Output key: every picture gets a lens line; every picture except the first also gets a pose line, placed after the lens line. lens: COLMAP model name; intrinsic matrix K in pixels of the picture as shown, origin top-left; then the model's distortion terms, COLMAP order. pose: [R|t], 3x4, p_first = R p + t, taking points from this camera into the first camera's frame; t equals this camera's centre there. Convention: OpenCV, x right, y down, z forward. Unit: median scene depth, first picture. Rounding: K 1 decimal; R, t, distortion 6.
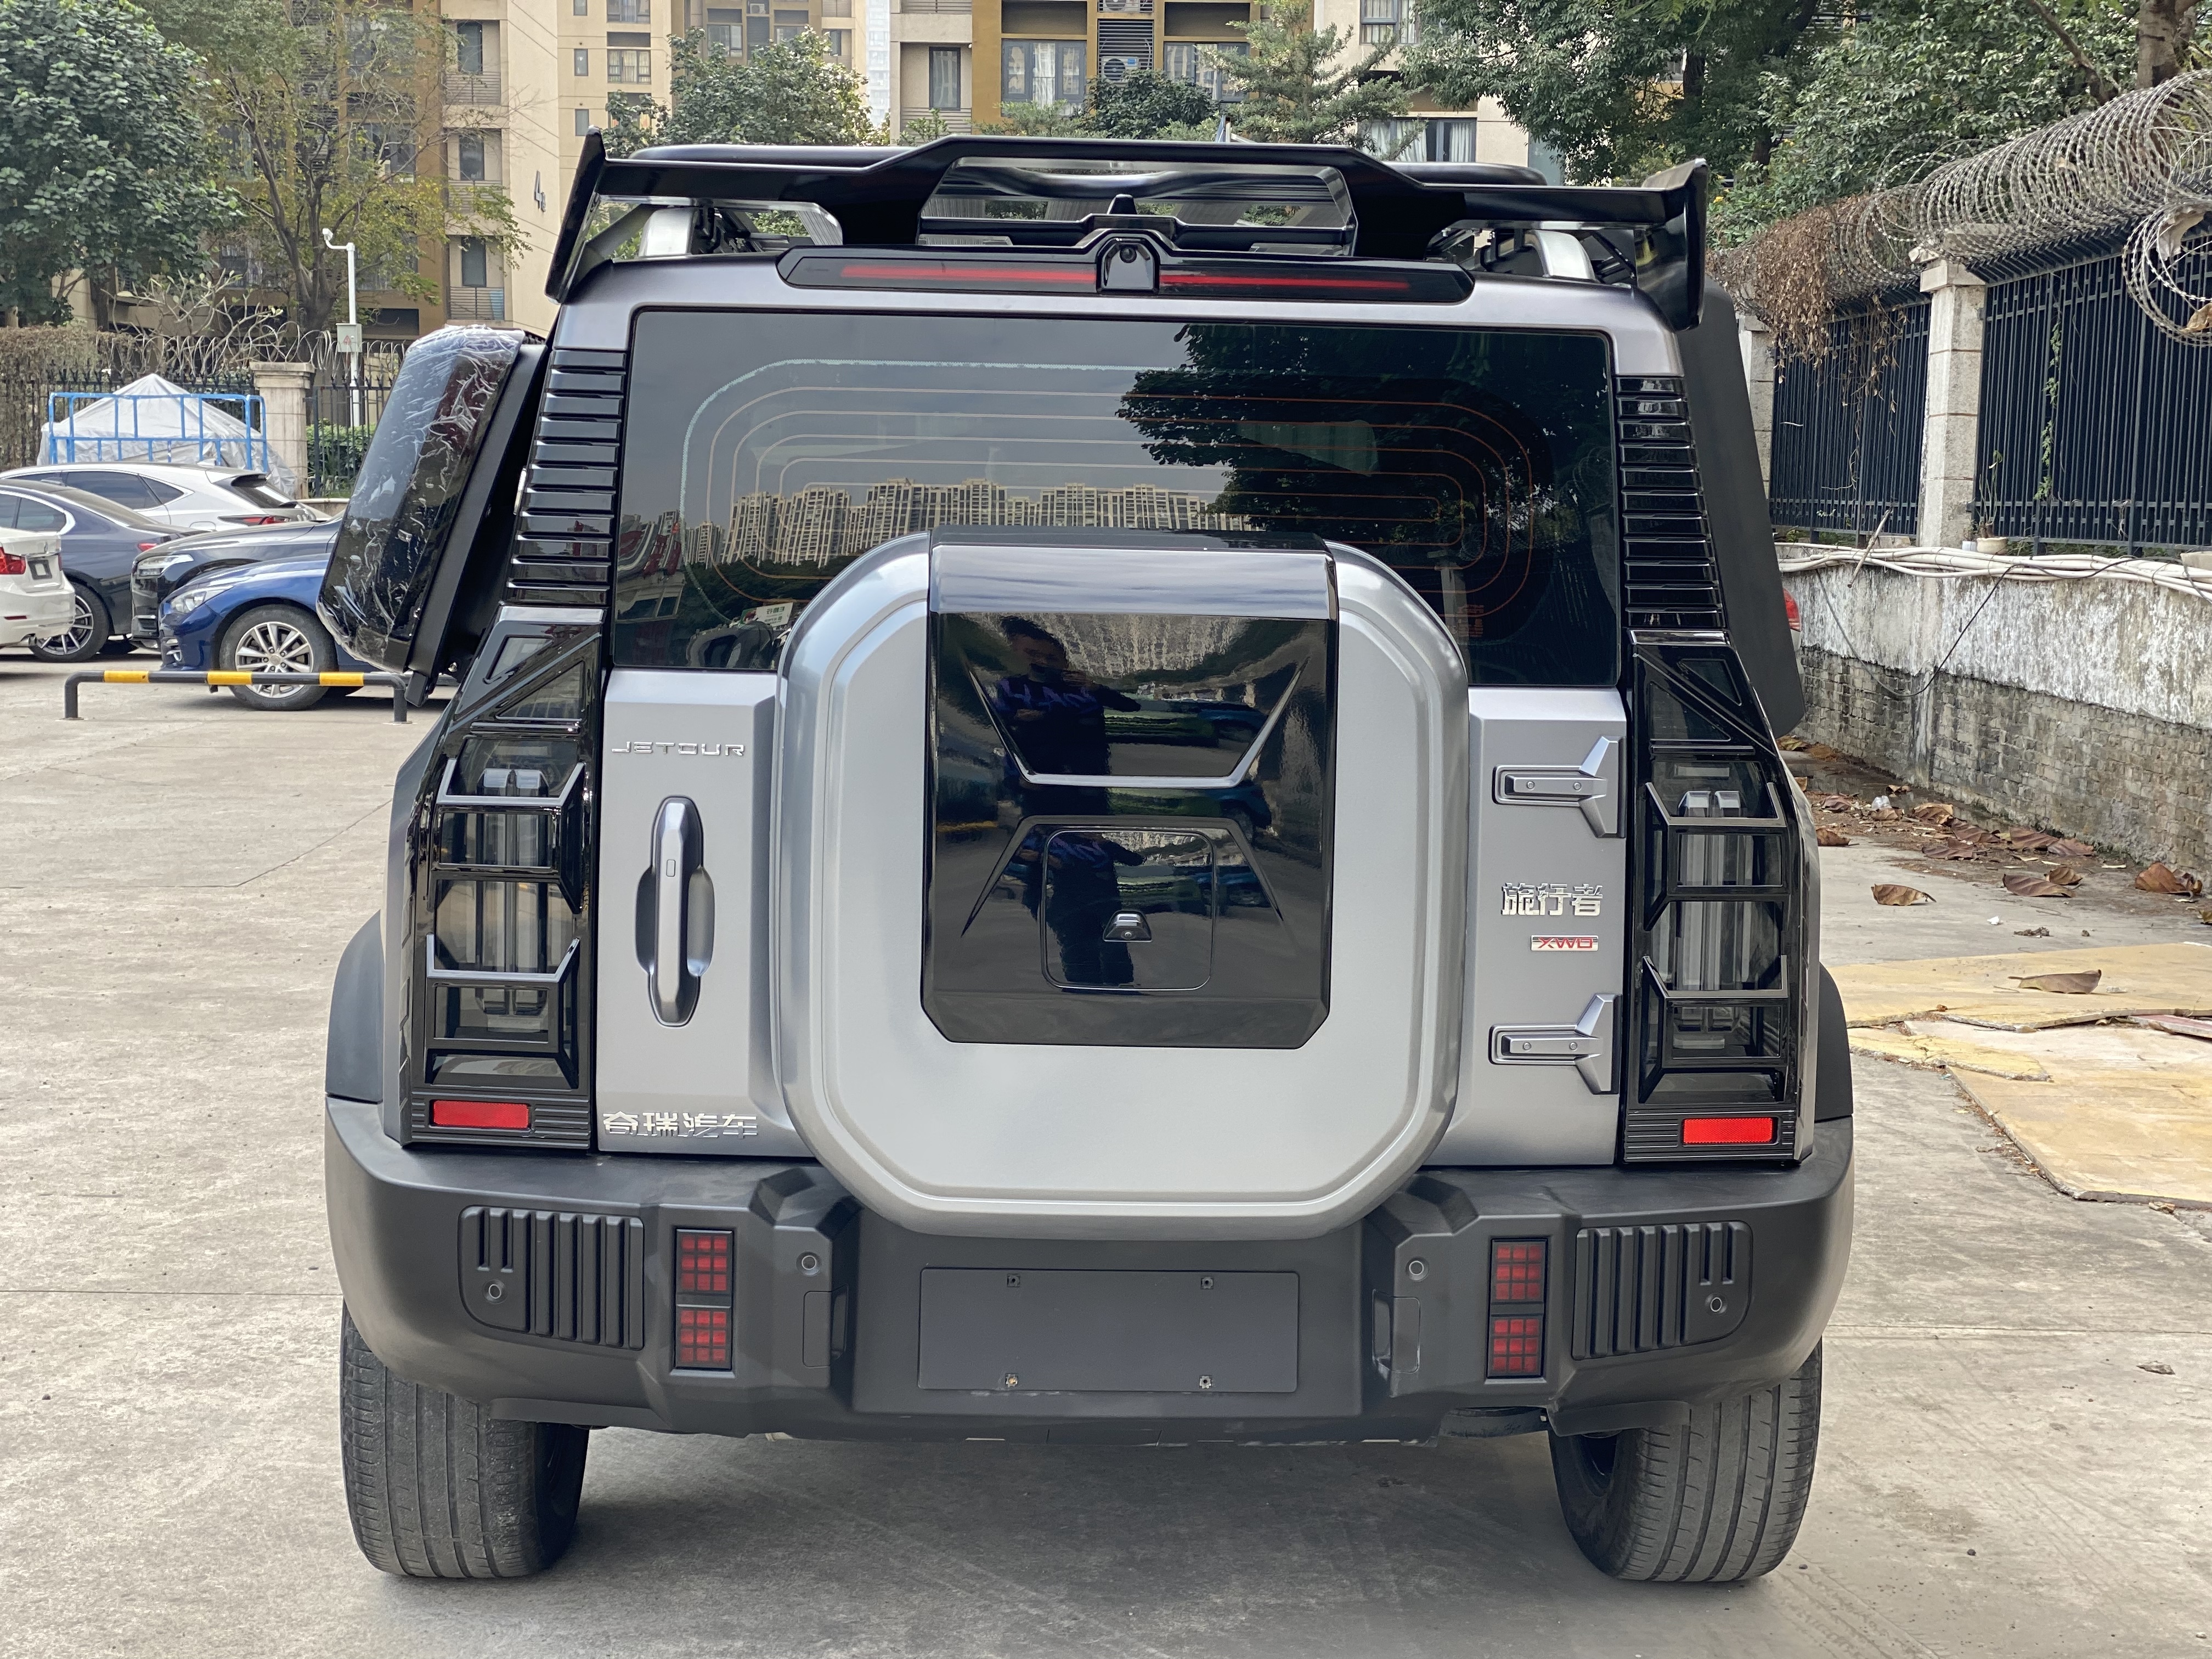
lens RADIAL K [[3278.8, 0, 1106.0], [0, 3278.8, 829.5], [0, 0, 1]] dist [0.083732, 0.044316]
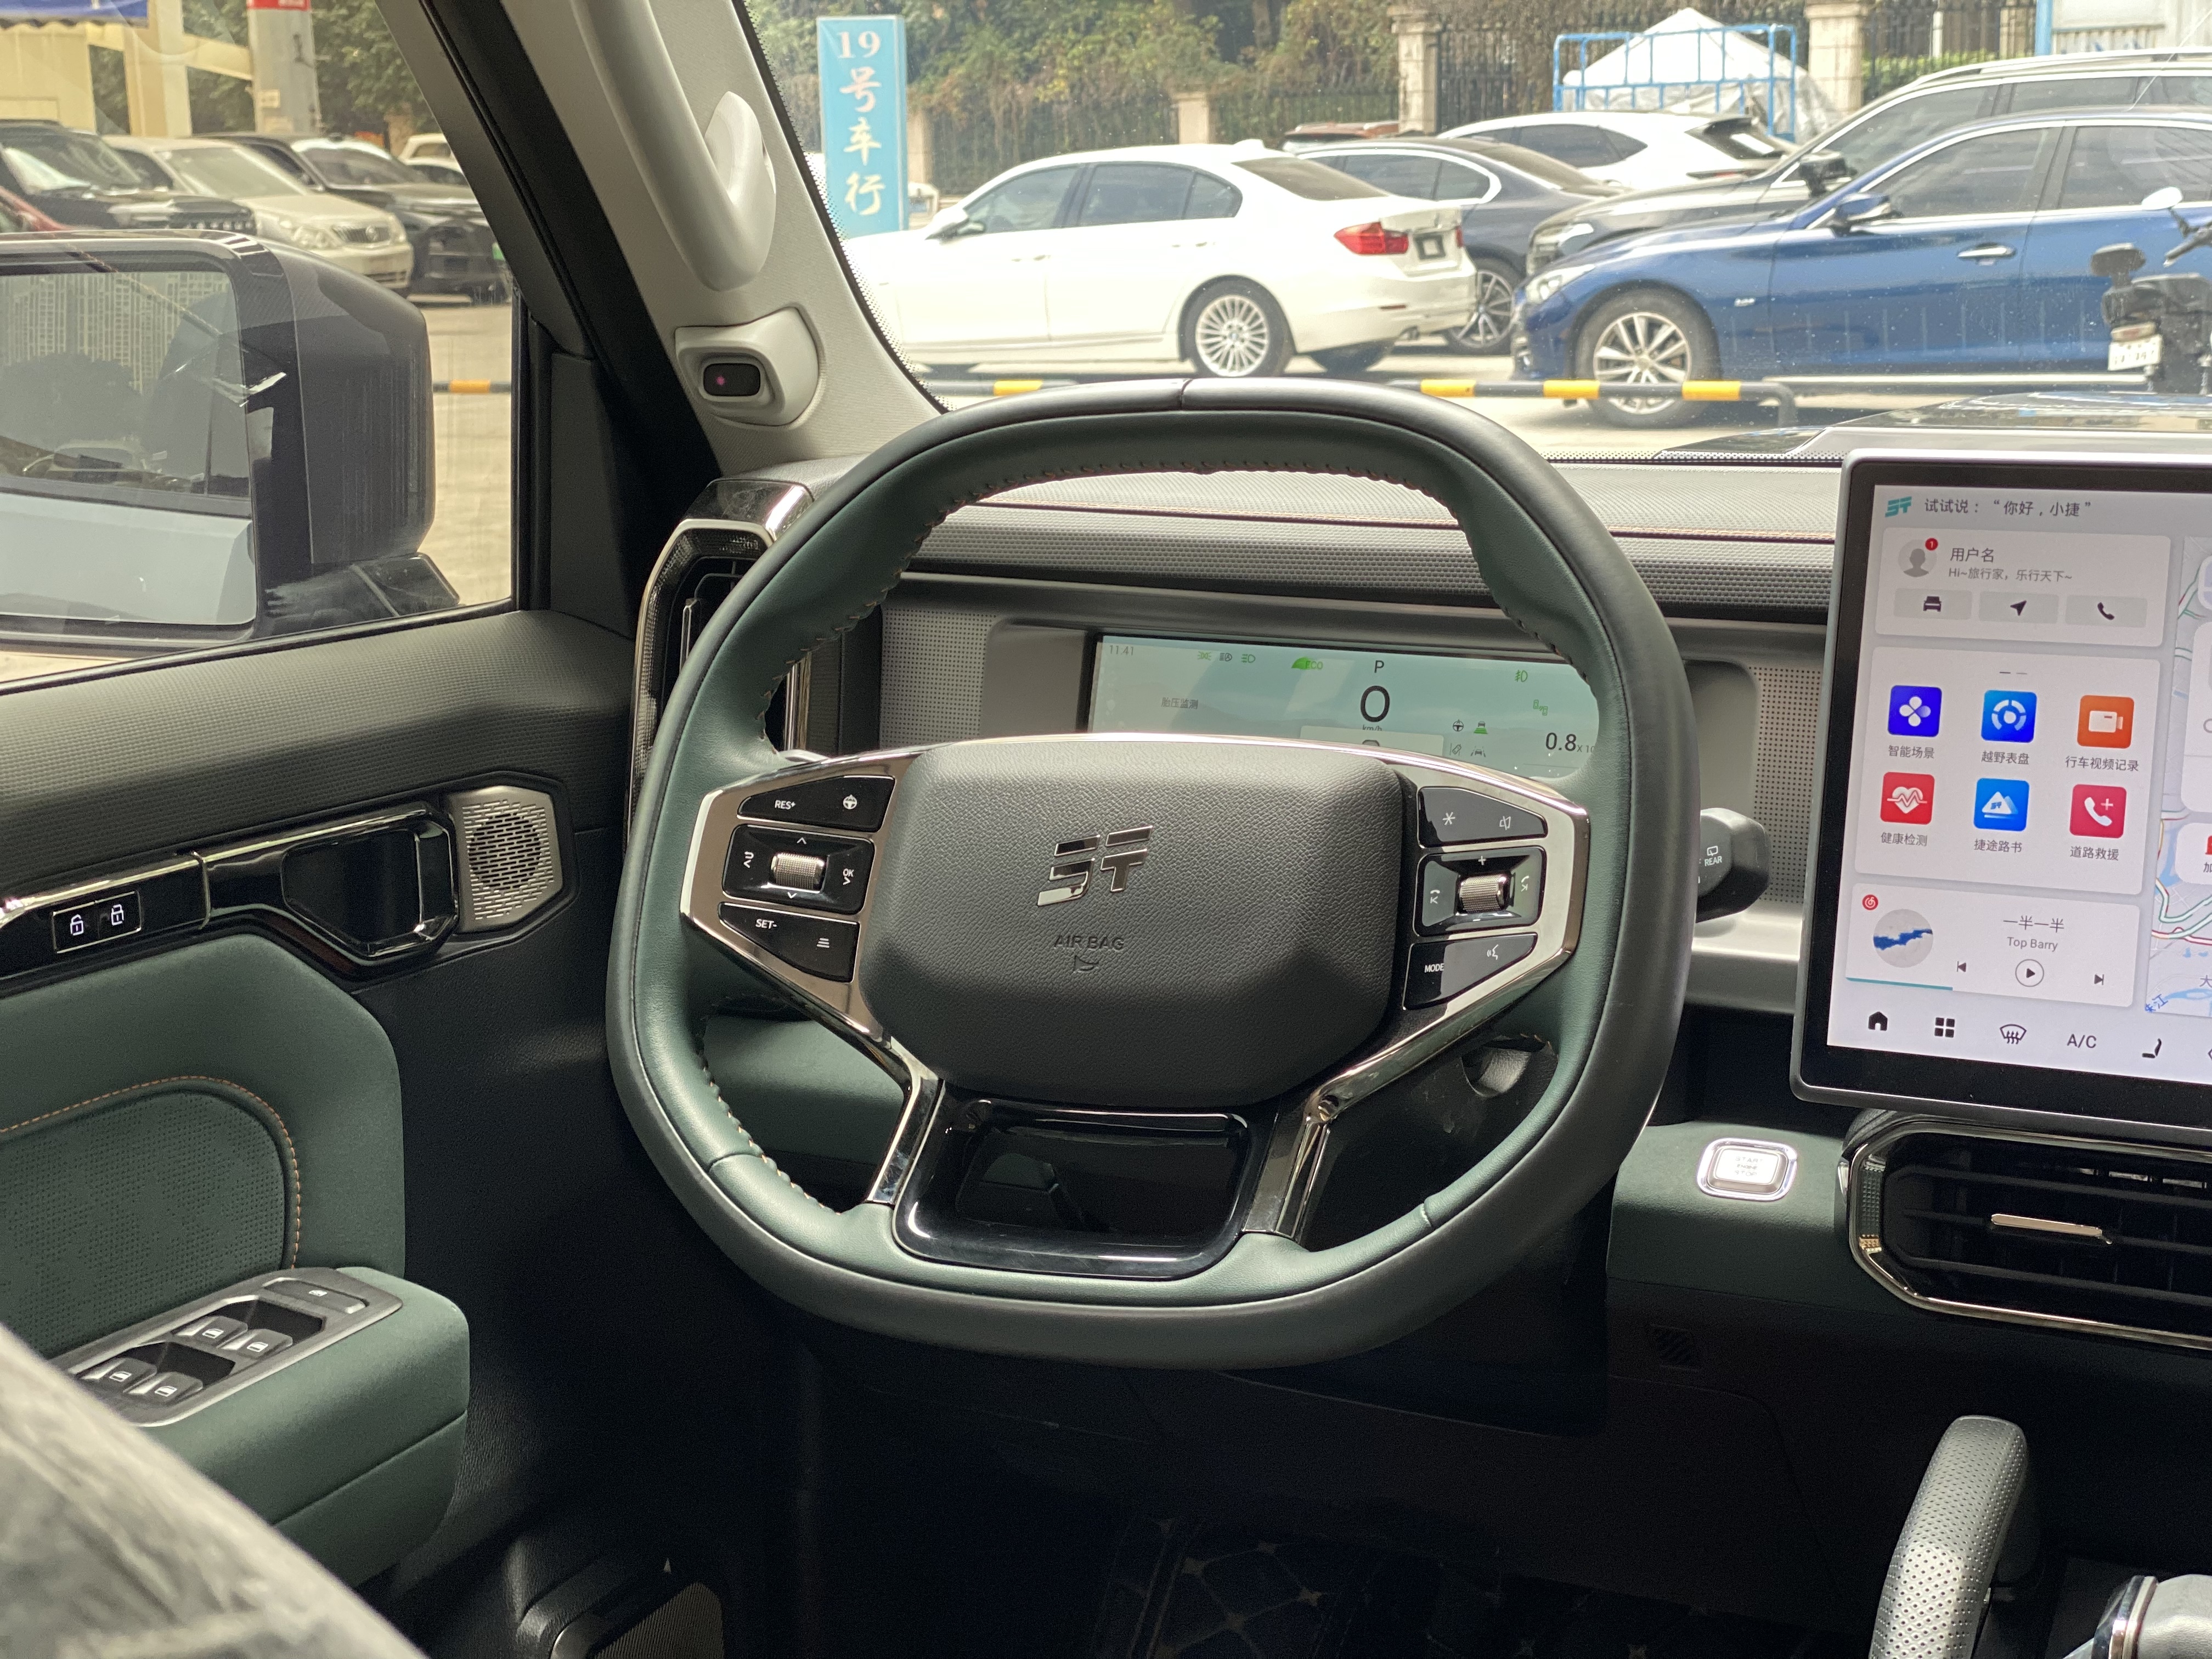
lens RADIAL K [[3278.4, 0, 1202.0], [0, 3278.4, 829.6], [0, 0, 1]] dist [0.314499, -1.029368]
pose [[0.896472, 0.060295, -0.438979, 0.000636], [-0.015541, 0.994368, 0.104841, -0.022577], [0.442827, -0.087165, 0.892360, 0.256037]]
